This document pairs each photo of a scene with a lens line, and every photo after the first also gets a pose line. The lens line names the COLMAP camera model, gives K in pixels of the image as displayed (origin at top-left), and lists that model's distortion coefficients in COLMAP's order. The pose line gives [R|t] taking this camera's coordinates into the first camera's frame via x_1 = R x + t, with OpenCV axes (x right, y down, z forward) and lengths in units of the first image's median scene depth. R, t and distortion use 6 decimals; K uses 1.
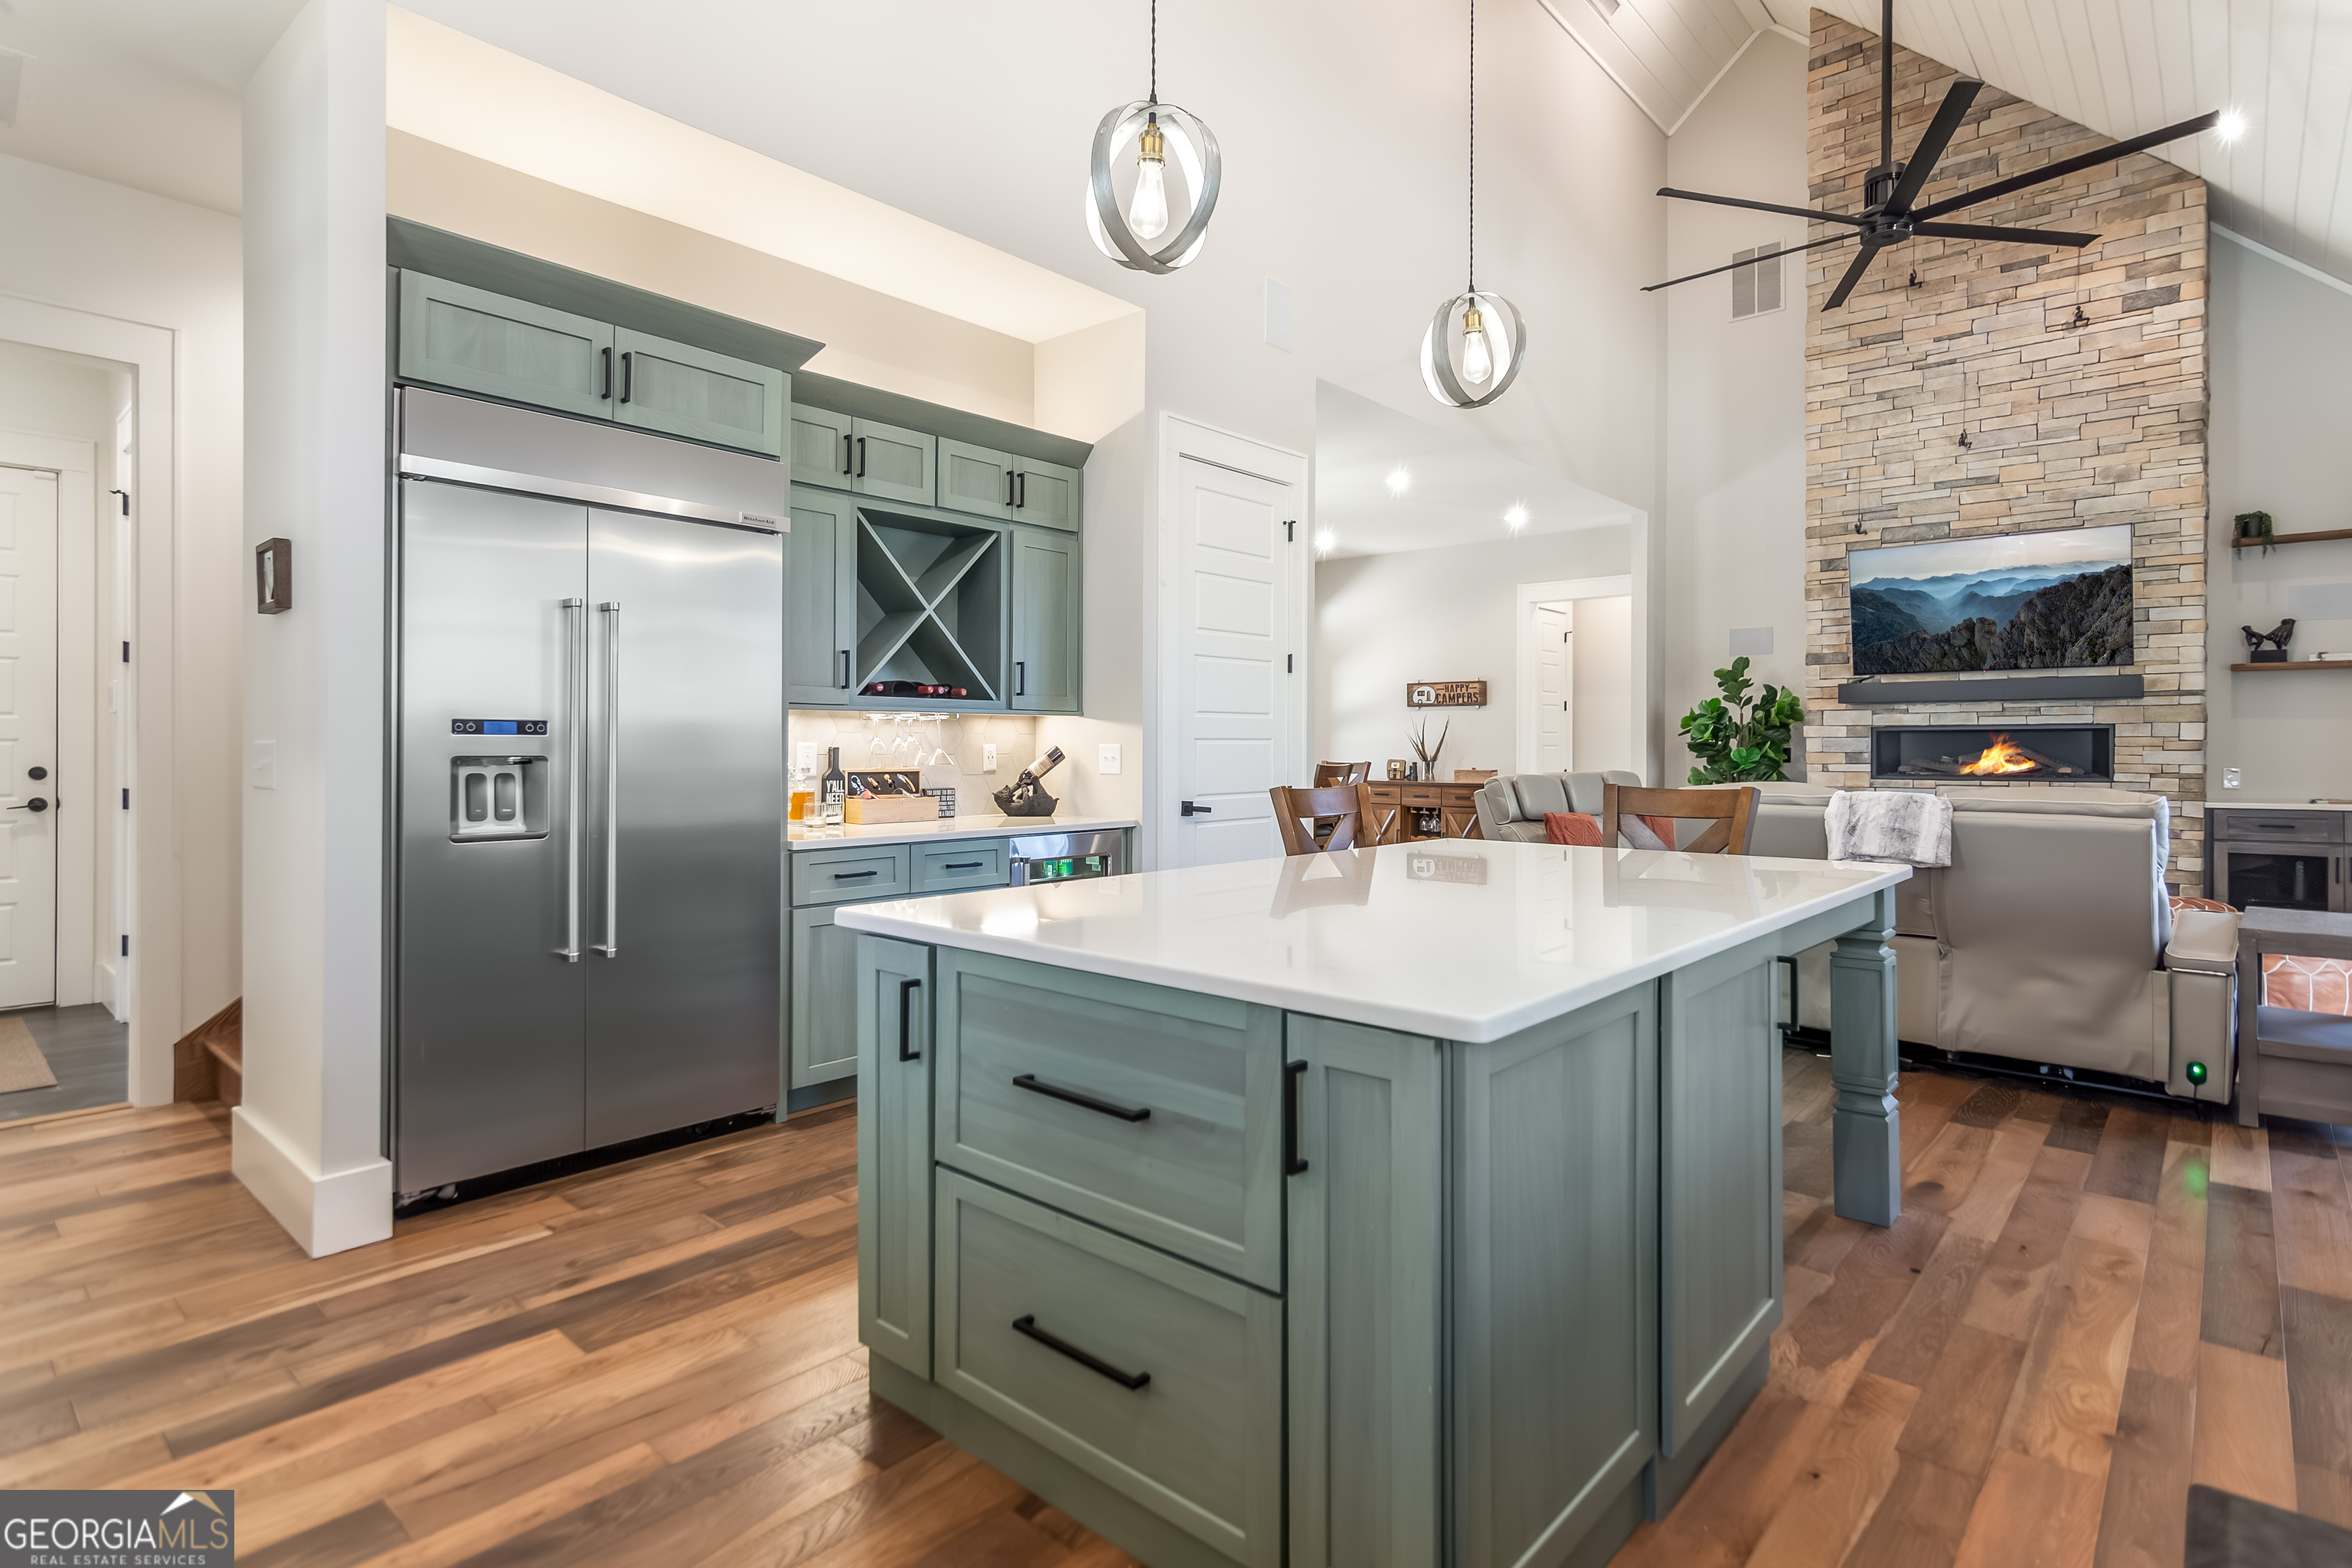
lens RADIAL K [[1175.6, 0, 1176.0], [0, 1175.6, 748.4], [0, 0, 1]] dist [-0.001946, 0.004237]
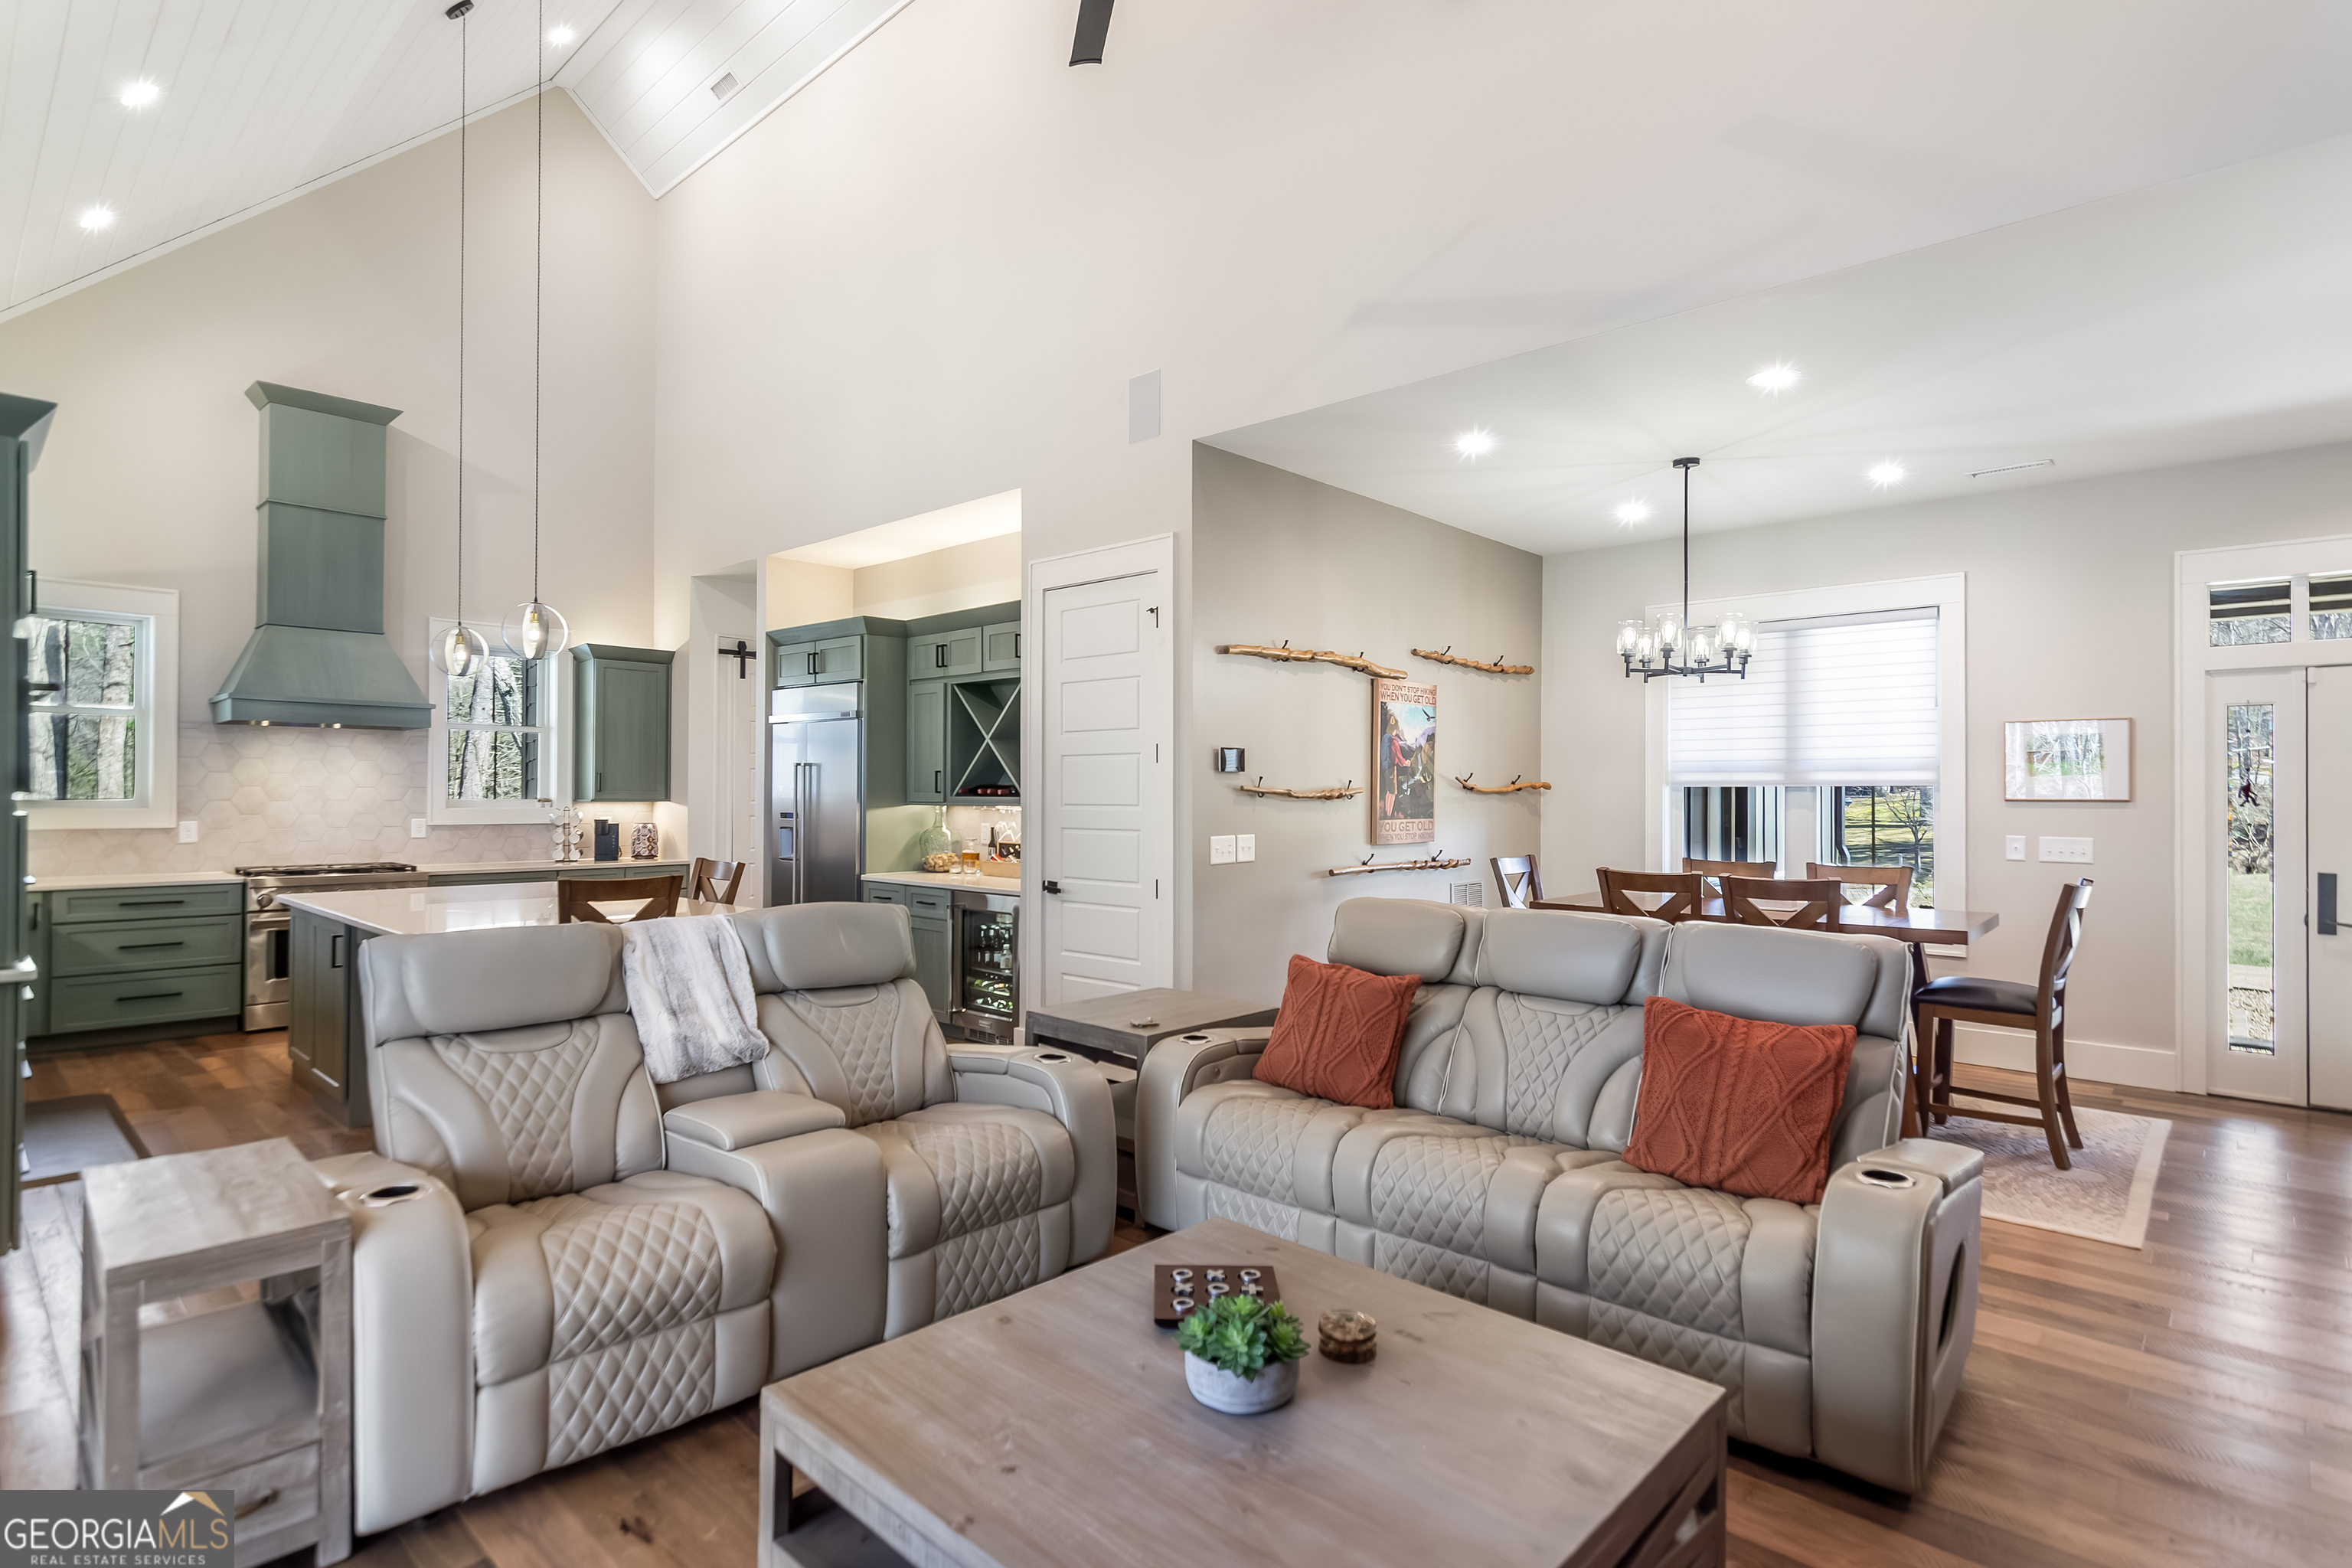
lens RADIAL K [[1175.6, 0, 1171.9], [0, 1175.6, 783.8], [0, 0, 1]] dist [-0.001946, 0.004237]
pose [[-0.017884, -0.009071, -0.999799, 0.828705], [-0.006021, 0.999942, -0.008964, -0.029587], [0.999822, 0.005860, -0.017938, 0.798089]]
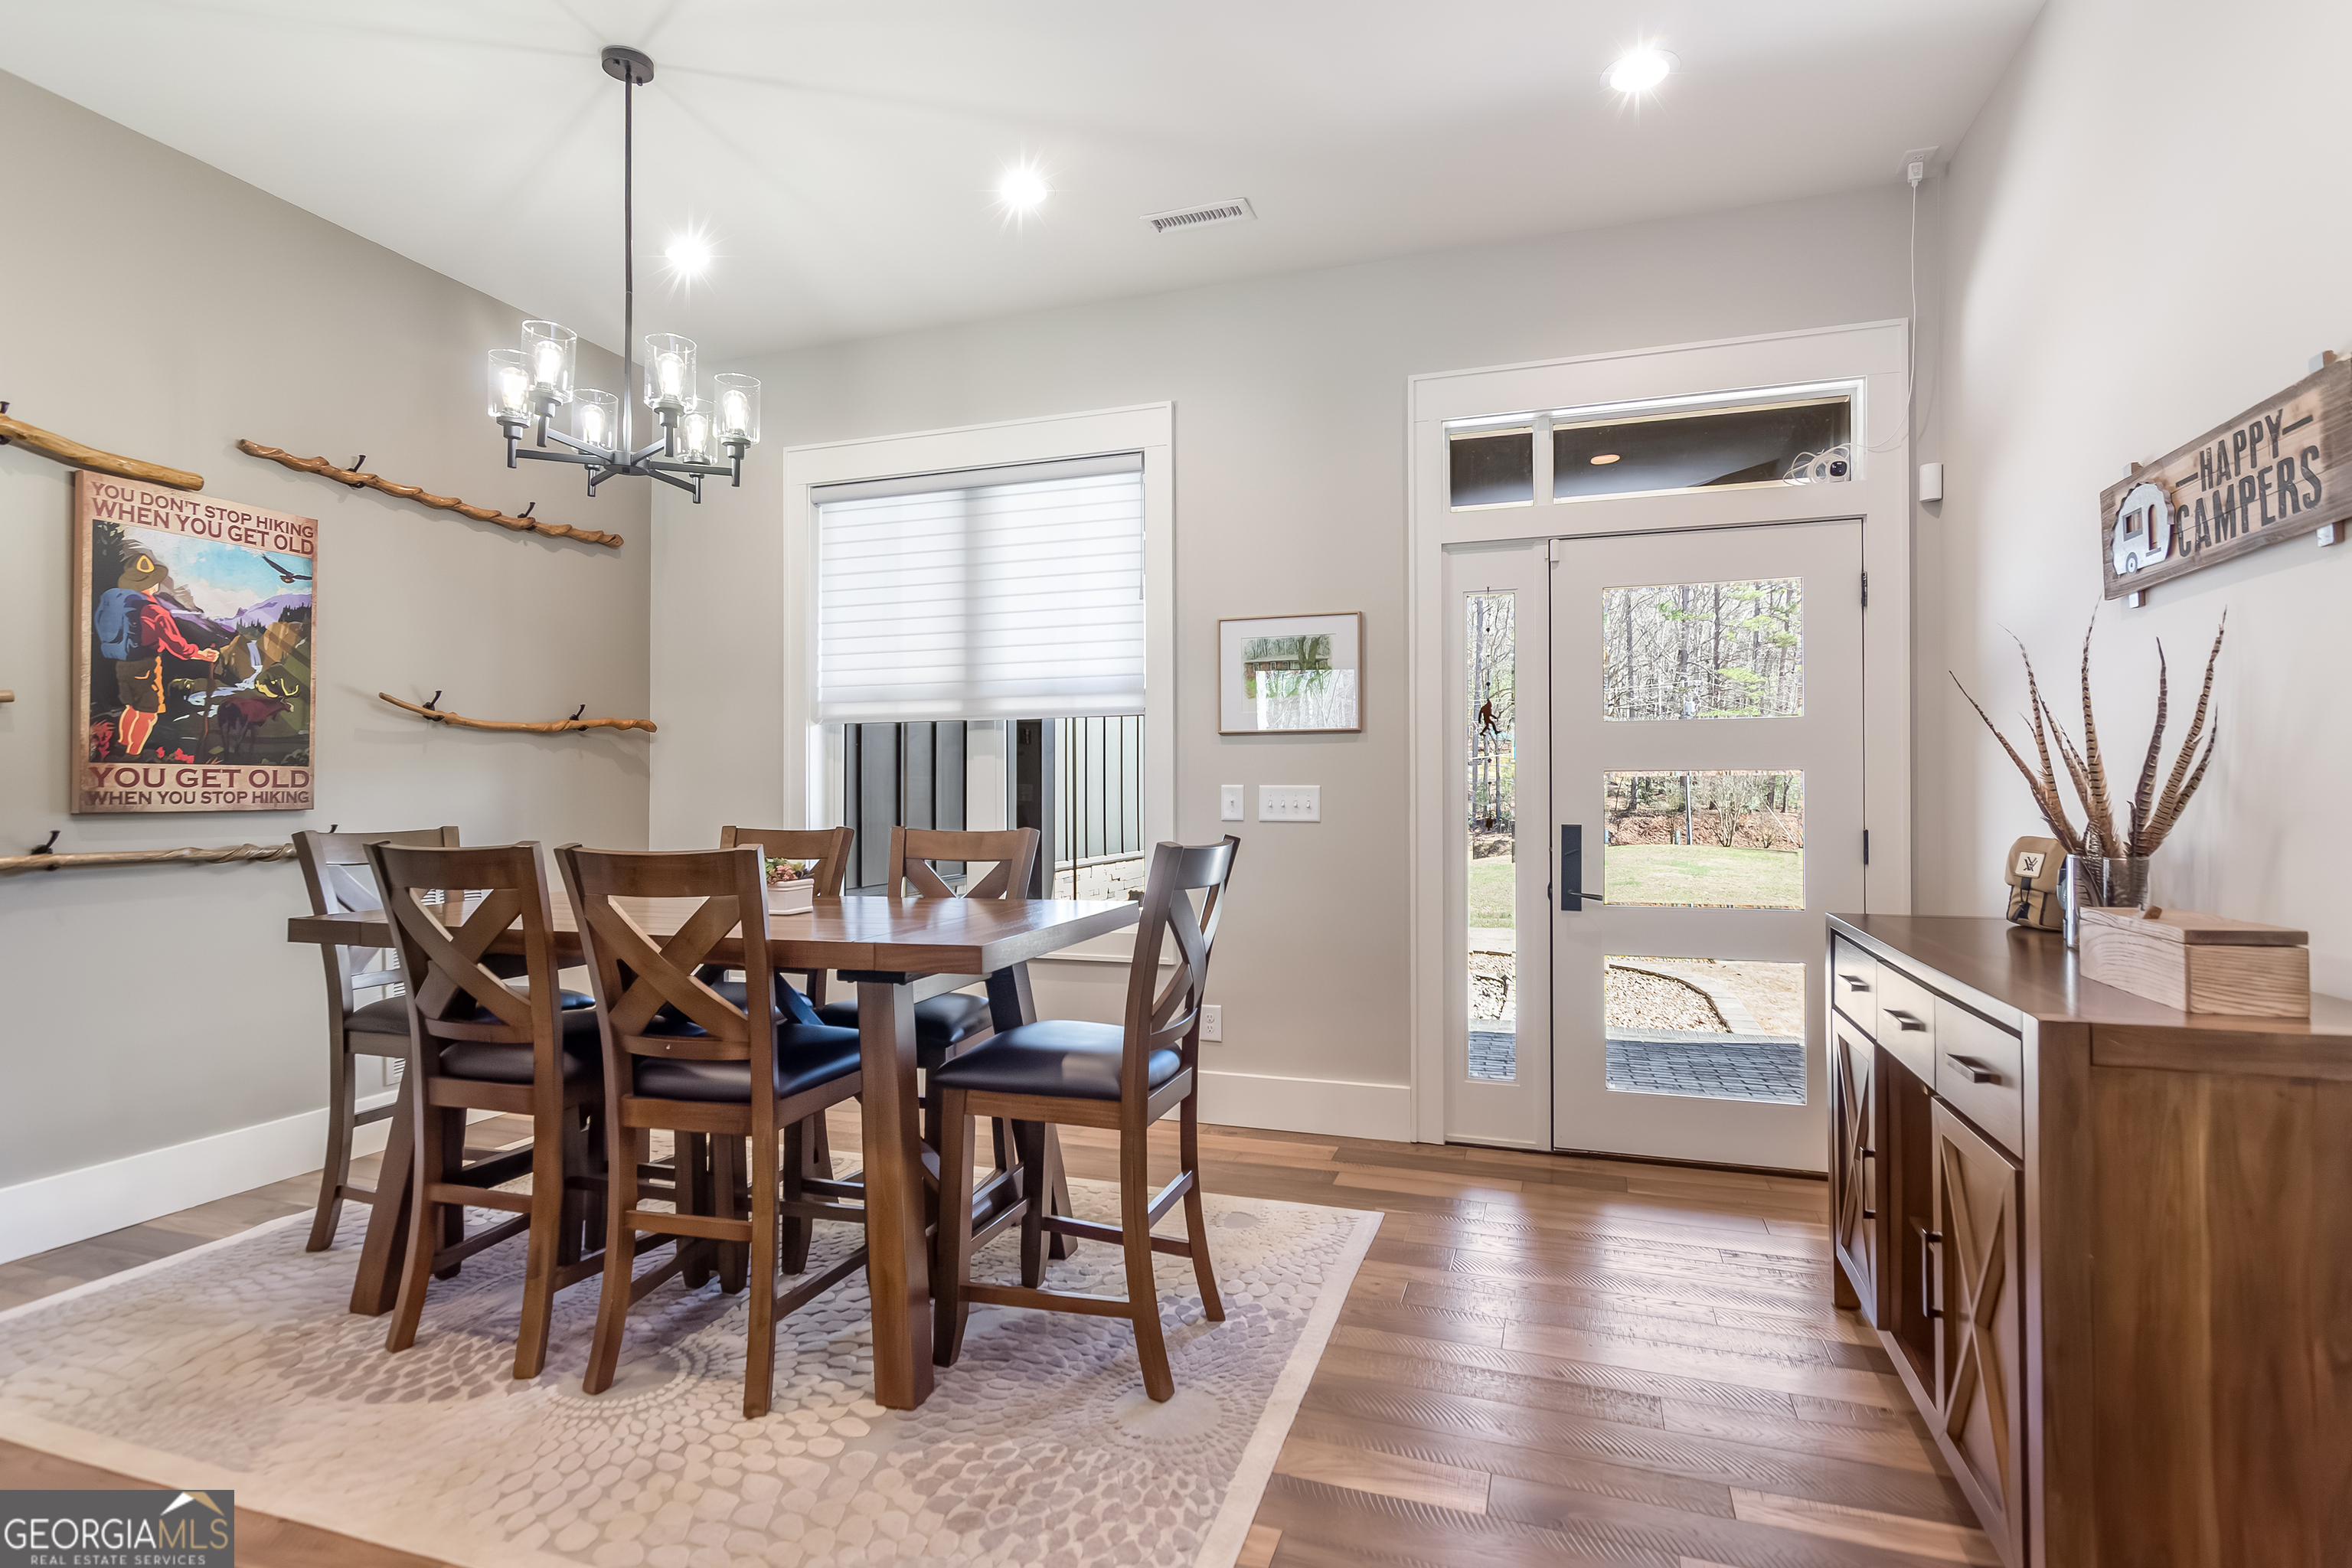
lens RADIAL K [[1175.6, 0, 1172.0], [0, 1175.6, 780.9], [0, 0, 1]] dist [-0.001946, 0.004237]
pose [[0.392899, -0.012467, -0.919497, 0.496480], [0.002006, 0.999917, -0.012701, 0.001828], [0.919579, 0.003146, 0.392892, 1.132516]]
